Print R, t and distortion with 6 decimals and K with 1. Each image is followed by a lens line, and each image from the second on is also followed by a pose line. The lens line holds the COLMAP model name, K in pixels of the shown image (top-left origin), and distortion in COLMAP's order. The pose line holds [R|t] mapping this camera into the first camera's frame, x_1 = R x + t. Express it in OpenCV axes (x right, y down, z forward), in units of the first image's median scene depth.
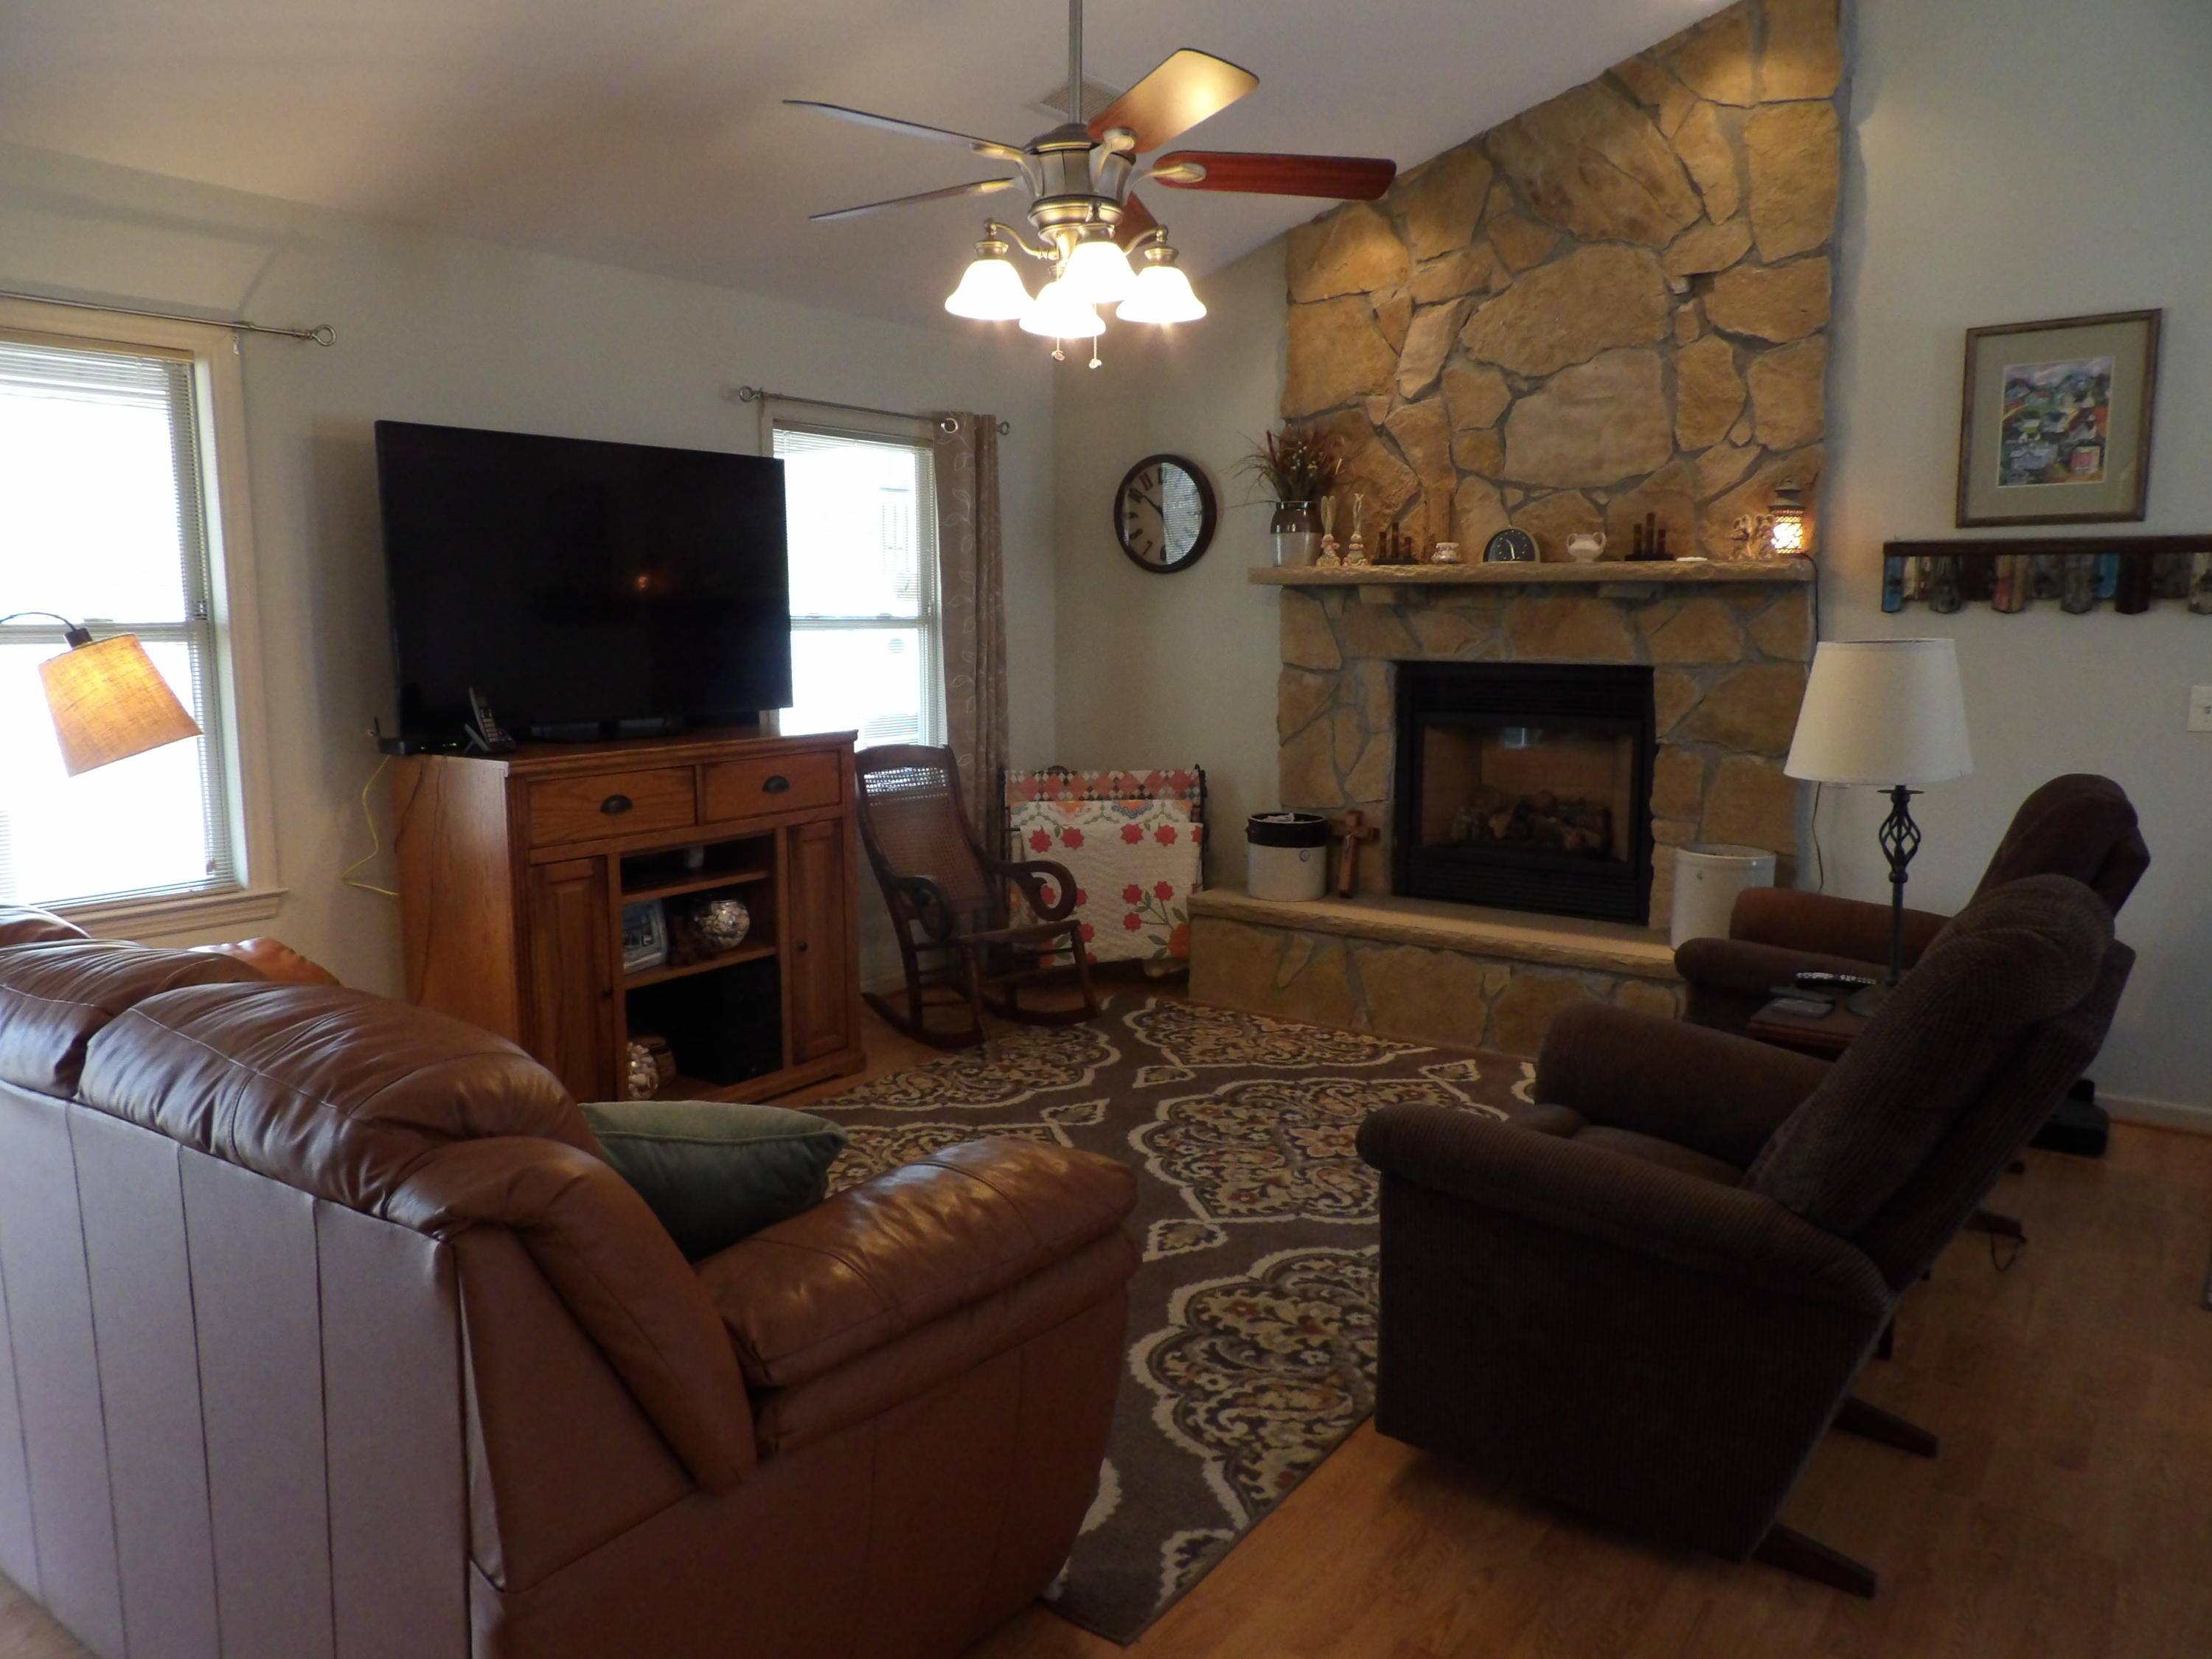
lens RADIAL K [[1599.0, 0, 1097.3], [0, 1599.0, 833.6], [0, 0, 1]] dist [-0.029179, 0.044291]
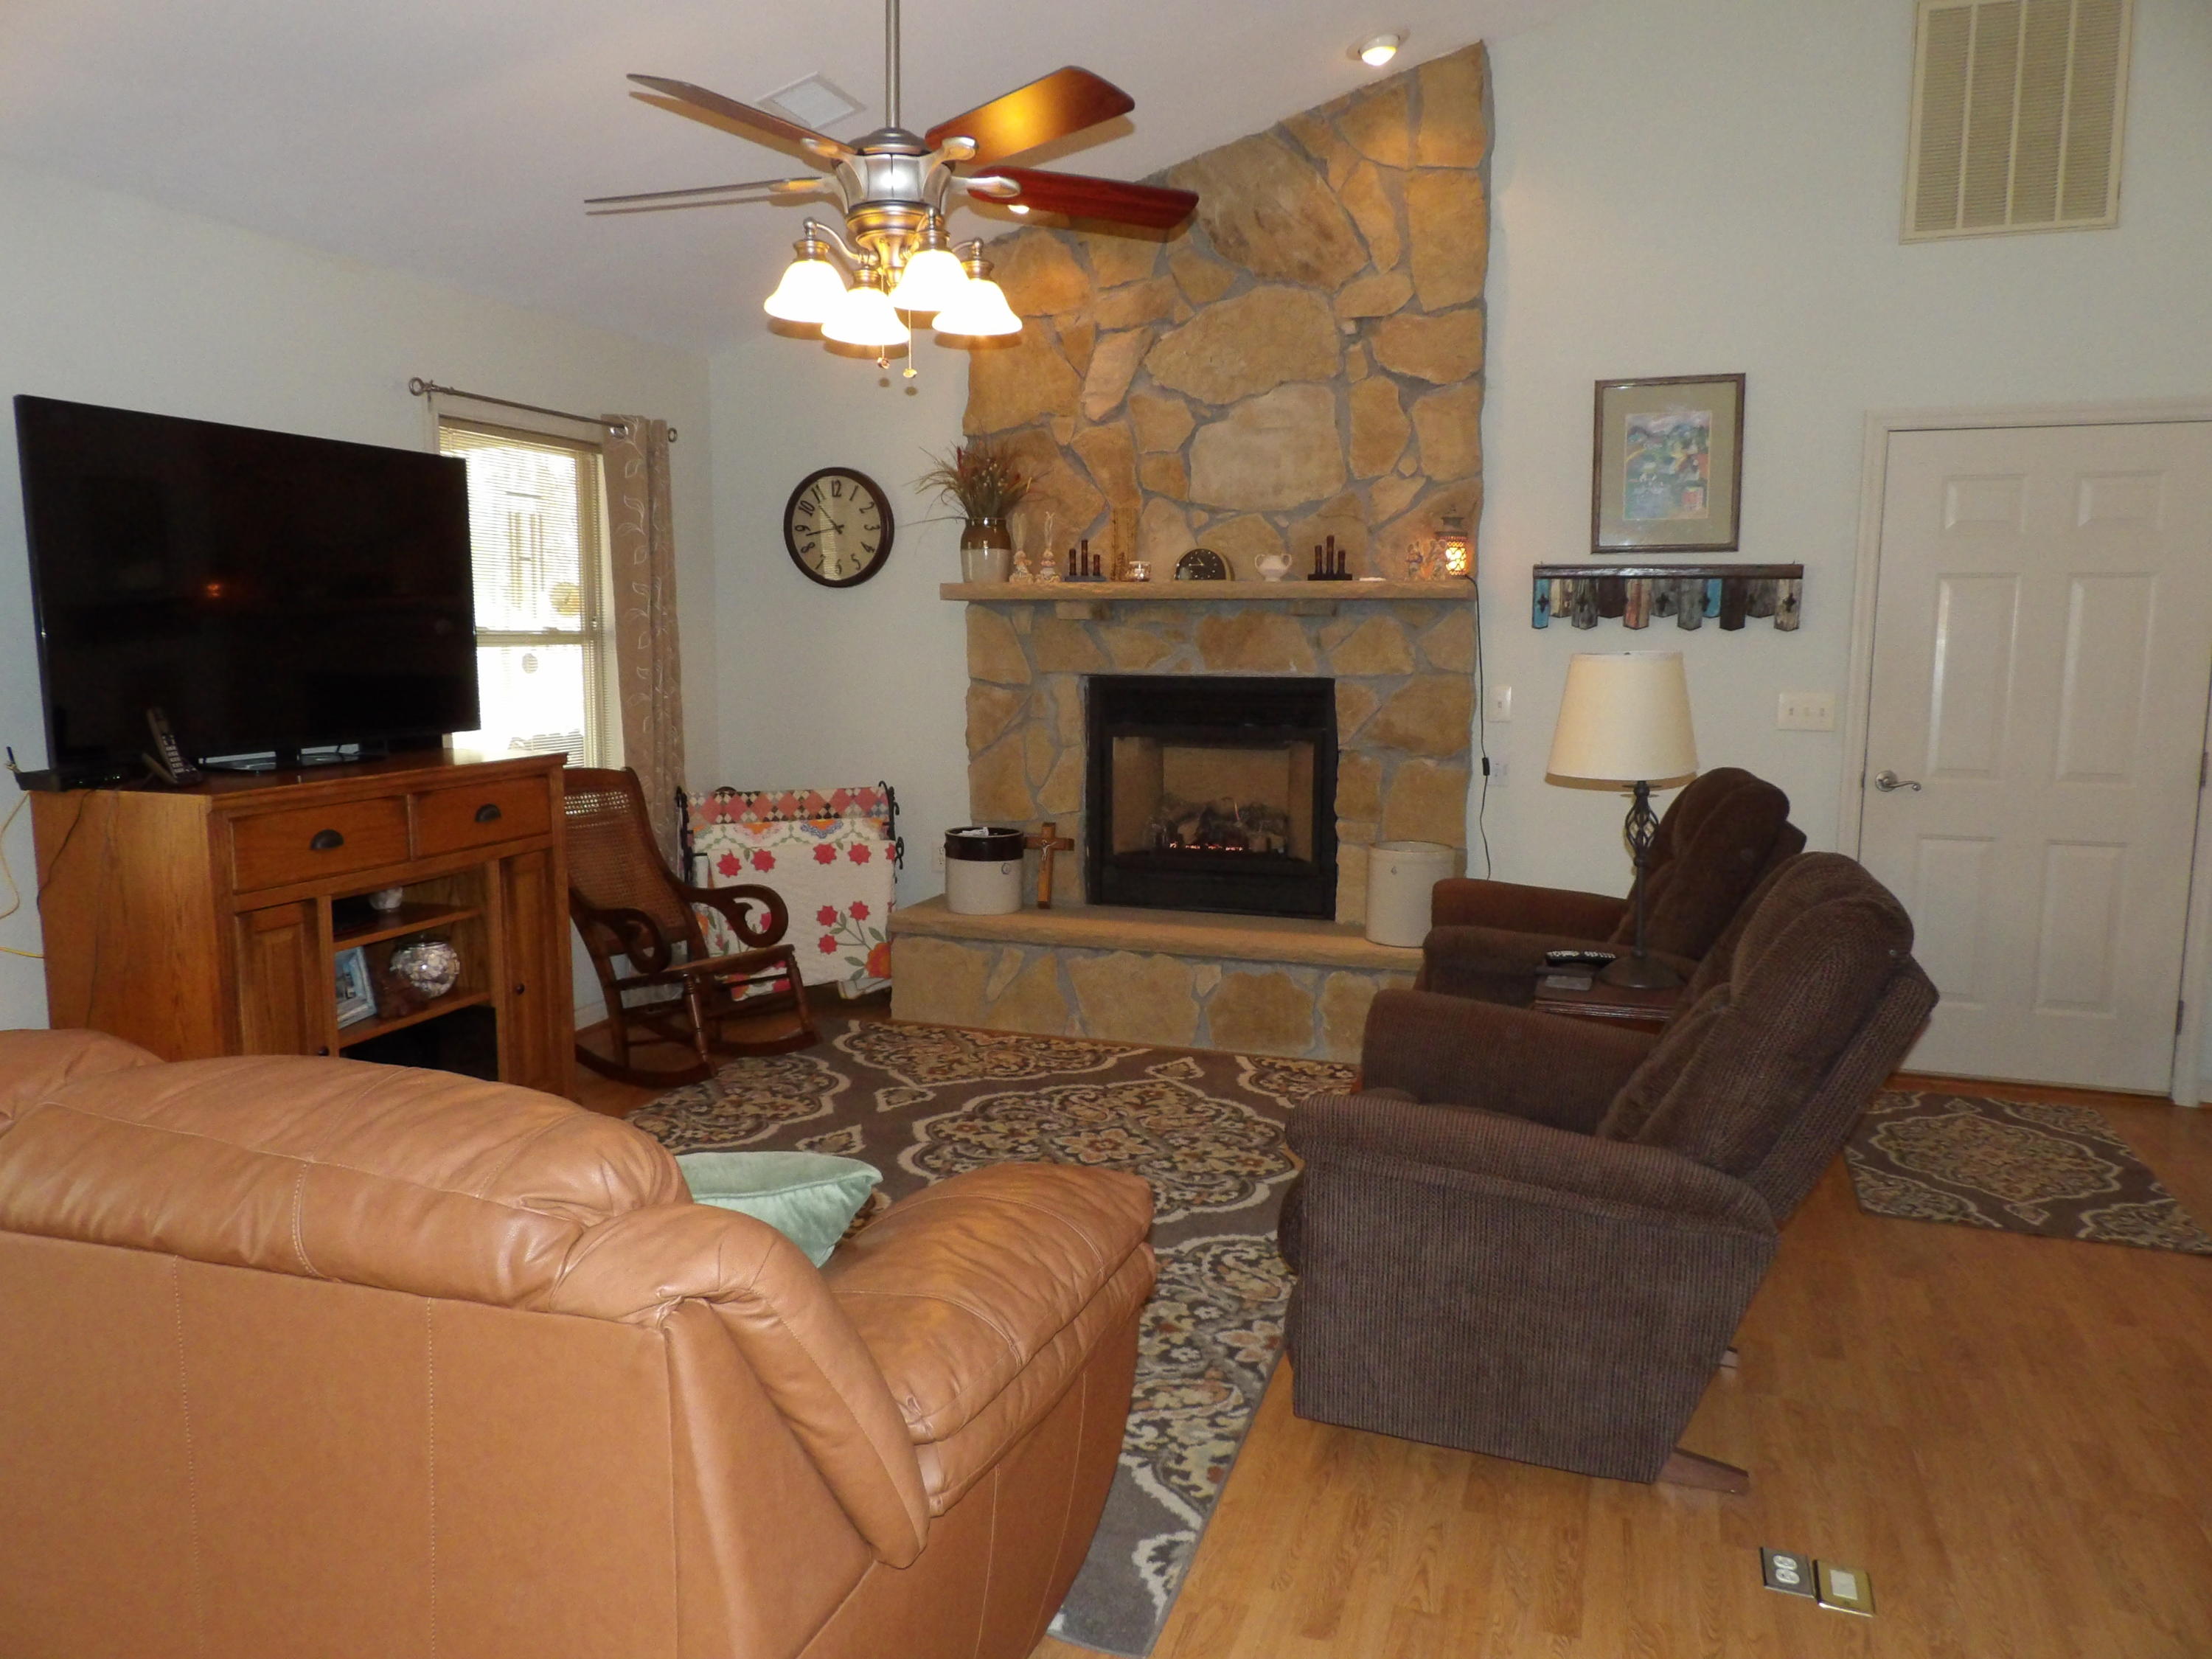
lens RADIAL K [[1599.0, 0, 1102.6], [0, 1599.0, 826.4], [0, 0, 1]] dist [-0.029179, 0.044291]
pose [[0.953292, -0.033905, 0.300141, -0.132434], [0.038579, 0.999209, -0.009658, -0.000829], [-0.299576, 0.020786, 0.953846, 0.022460]]
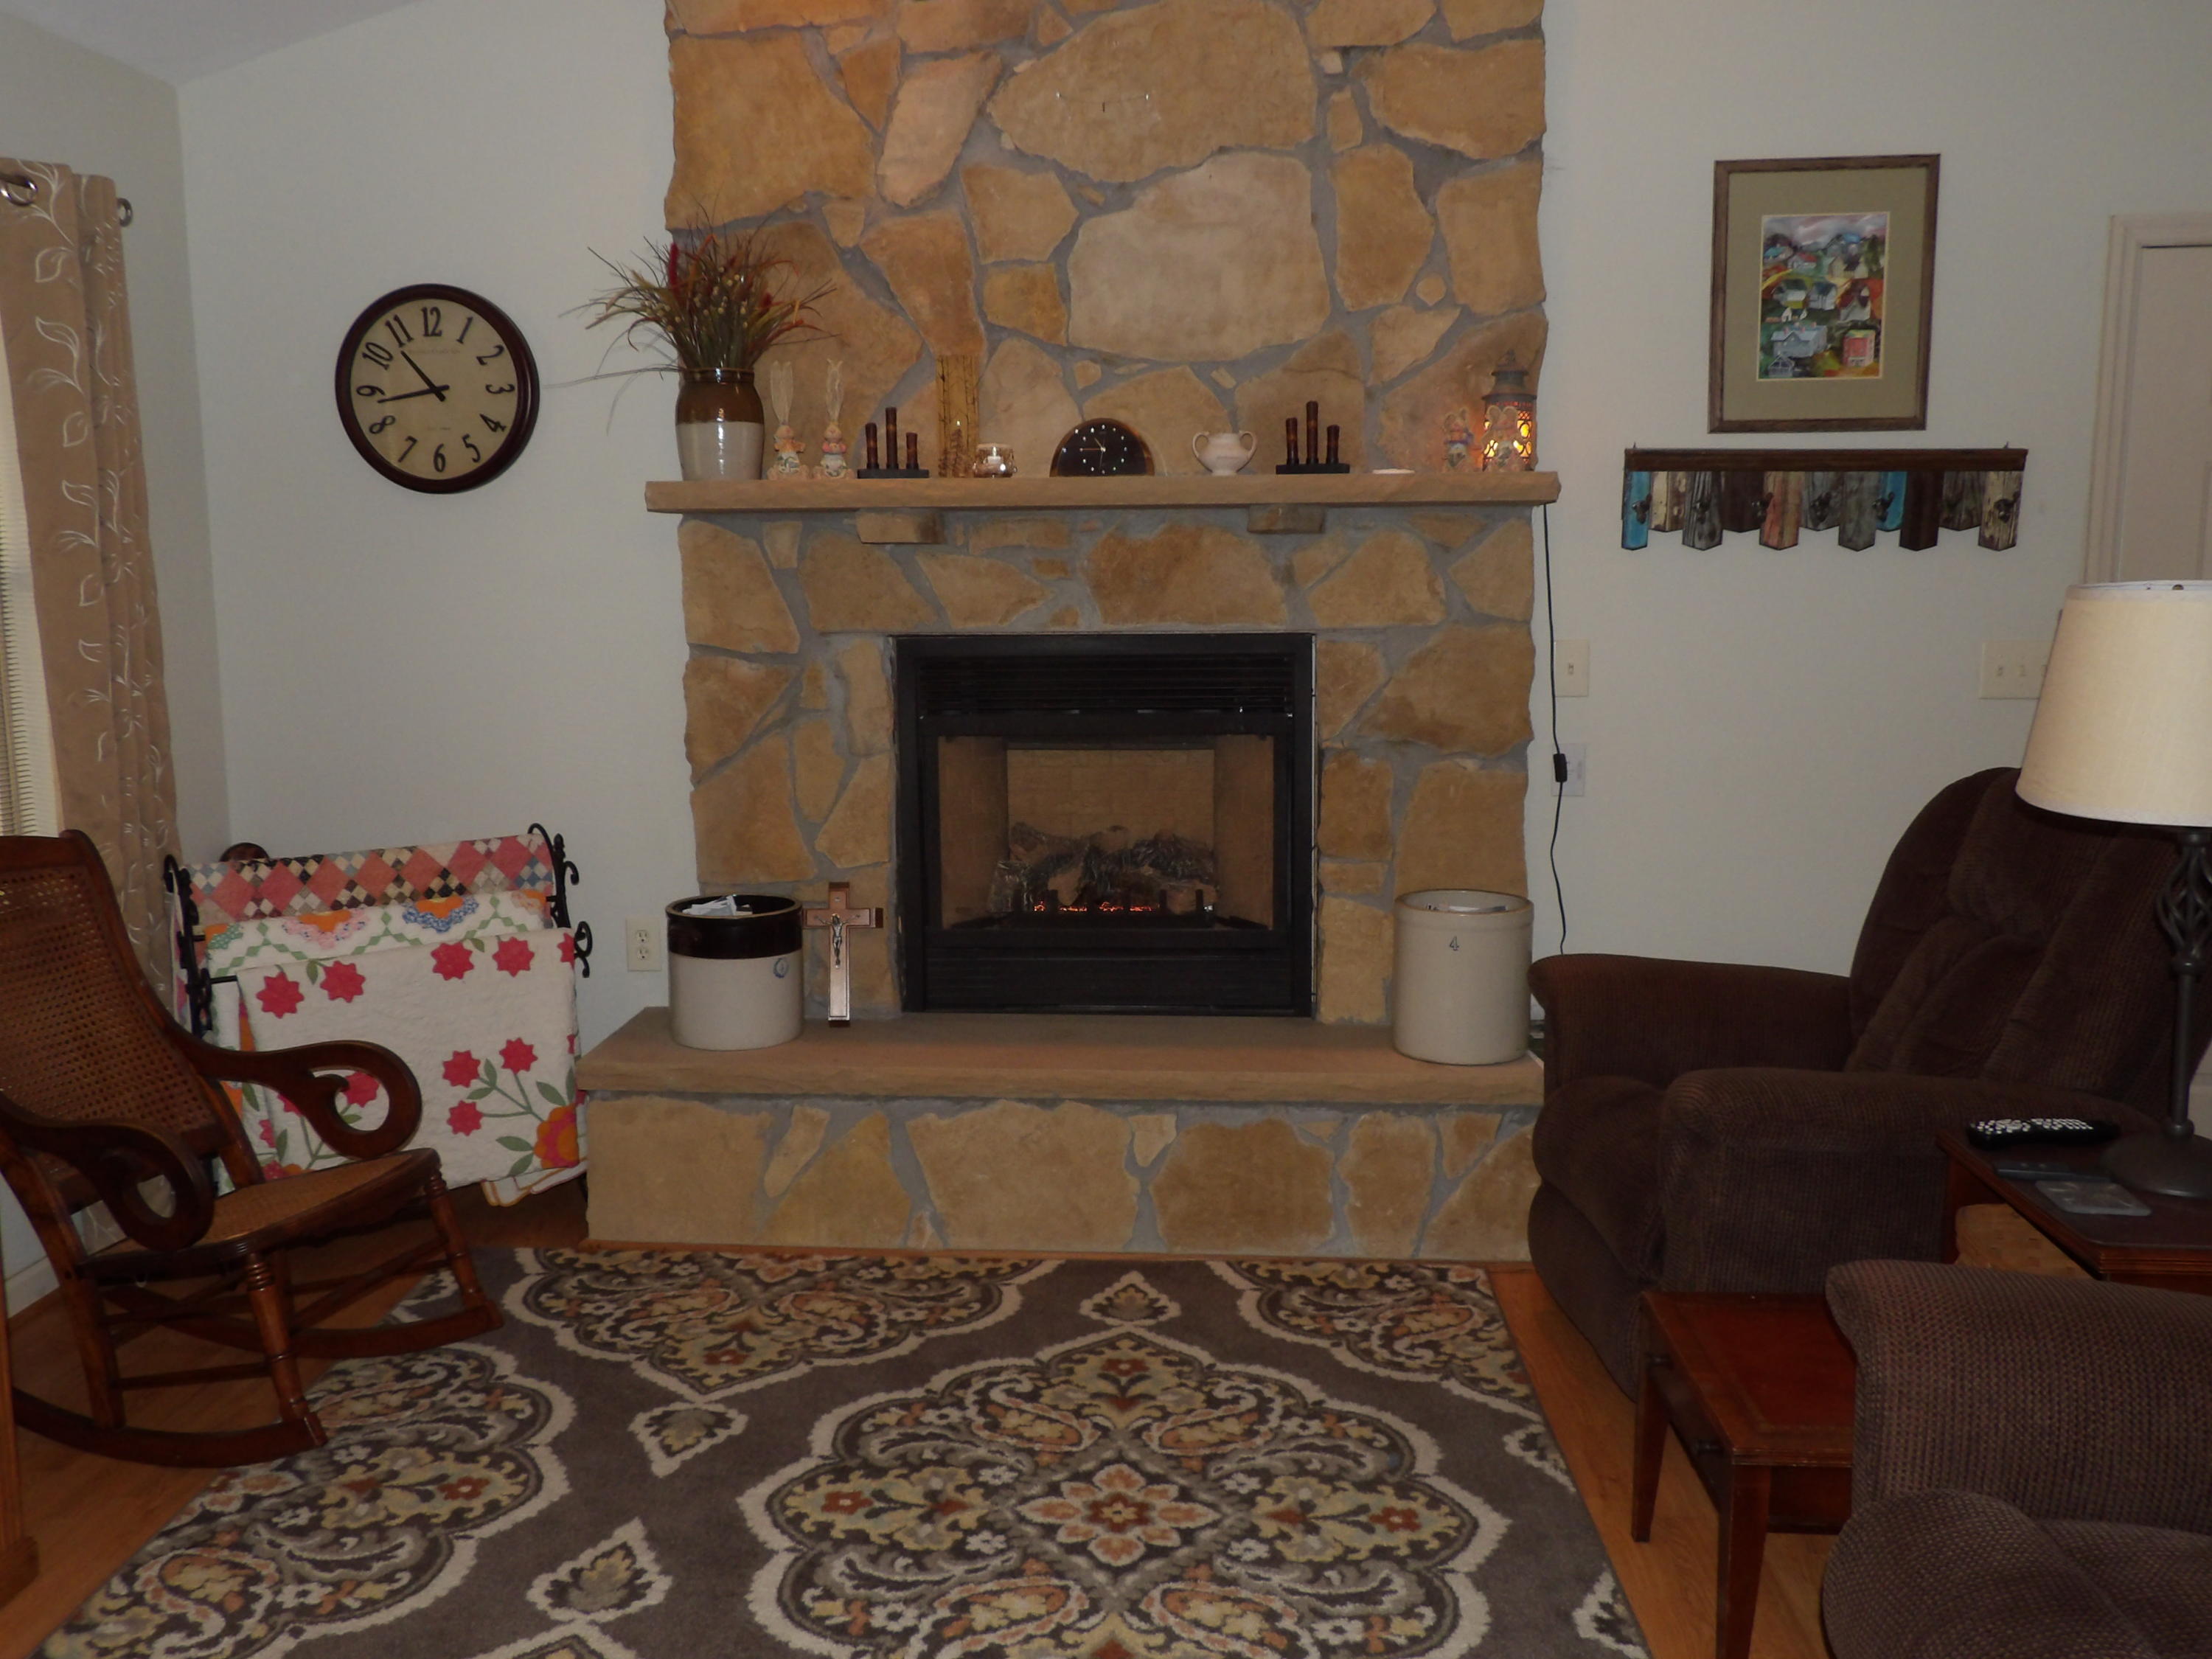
lens RADIAL K [[1879.6, 0, 1092.1], [0, 1879.6, 824.9], [0, 0, 1]] dist [-0.052747, 0.062054]
pose [[0.844794, -0.081185, 0.528897, -0.158623], [0.082451, 0.996369, 0.021244, -0.051574], [-0.528701, 0.025662, 0.848420, 0.402688]]
